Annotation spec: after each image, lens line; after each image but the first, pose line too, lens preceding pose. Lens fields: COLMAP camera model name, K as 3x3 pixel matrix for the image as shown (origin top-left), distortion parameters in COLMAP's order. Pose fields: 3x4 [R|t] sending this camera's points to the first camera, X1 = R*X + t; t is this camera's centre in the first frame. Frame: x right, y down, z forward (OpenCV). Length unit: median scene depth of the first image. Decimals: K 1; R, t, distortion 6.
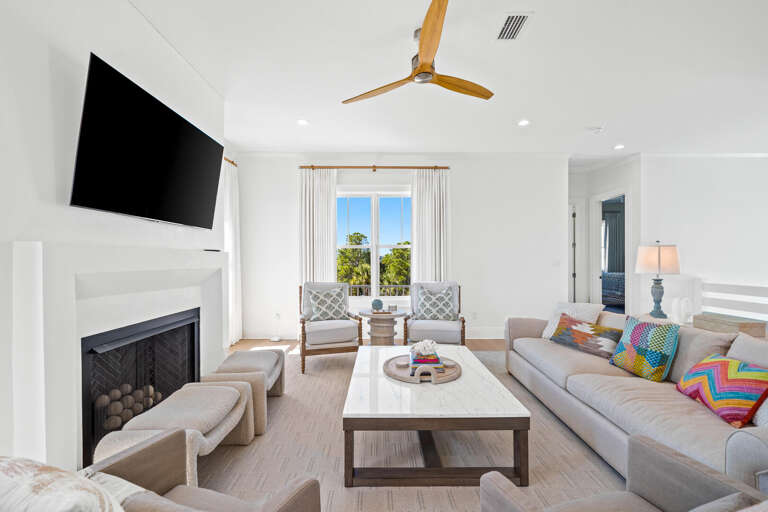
lens RADIAL K [[321.3, 0, 389.9], [0, 321.3, 261.3], [0, 0, 1]] dist [0.000713, 0.000132]
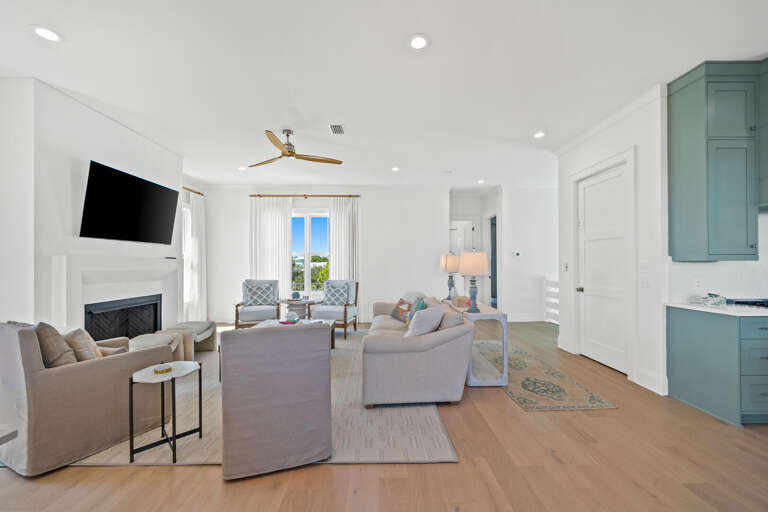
lens RADIAL K [[303.9, 0, 382.6], [0, 303.9, 261.1], [0, 0, 1]] dist [0.004116, -0.000382]
pose [[0.999996, -0.001794, -0.002268, 0.372282], [0.001764, 0.999910, -0.013291, 0.002366], [0.002291, 0.013287, 0.999909, -0.370279]]
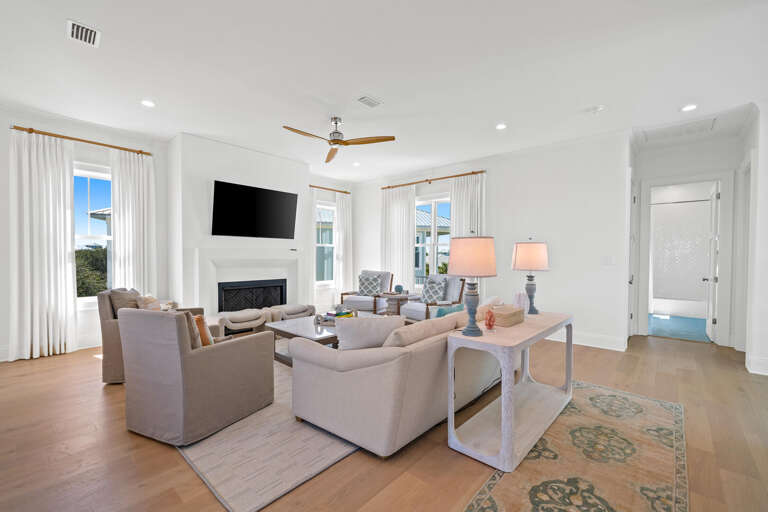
lens RADIAL K [[321.3, 0, 382.5], [0, 321.3, 262.2], [0, 0, 1]] dist [0.000713, 0.000132]
pose [[0.746123, 0.020342, -0.665497, 0.860026], [-0.010377, 0.999767, 0.018925, -0.001192], [0.665727, -0.007214, 0.746160, -0.052072]]
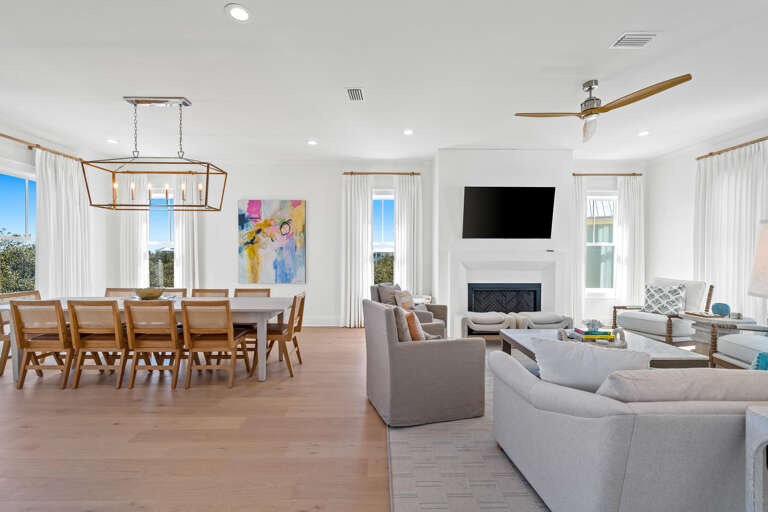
lens RADIAL K [[321.3, 0, 388.2], [0, 321.3, 261.0], [0, 0, 1]] dist [0.000713, 0.000132]
pose [[0.017620, 0.017115, -0.999698, 0.861114], [-0.007627, 0.999827, 0.016982, -0.001699], [0.999816, 0.007325, 0.017748, 0.099566]]
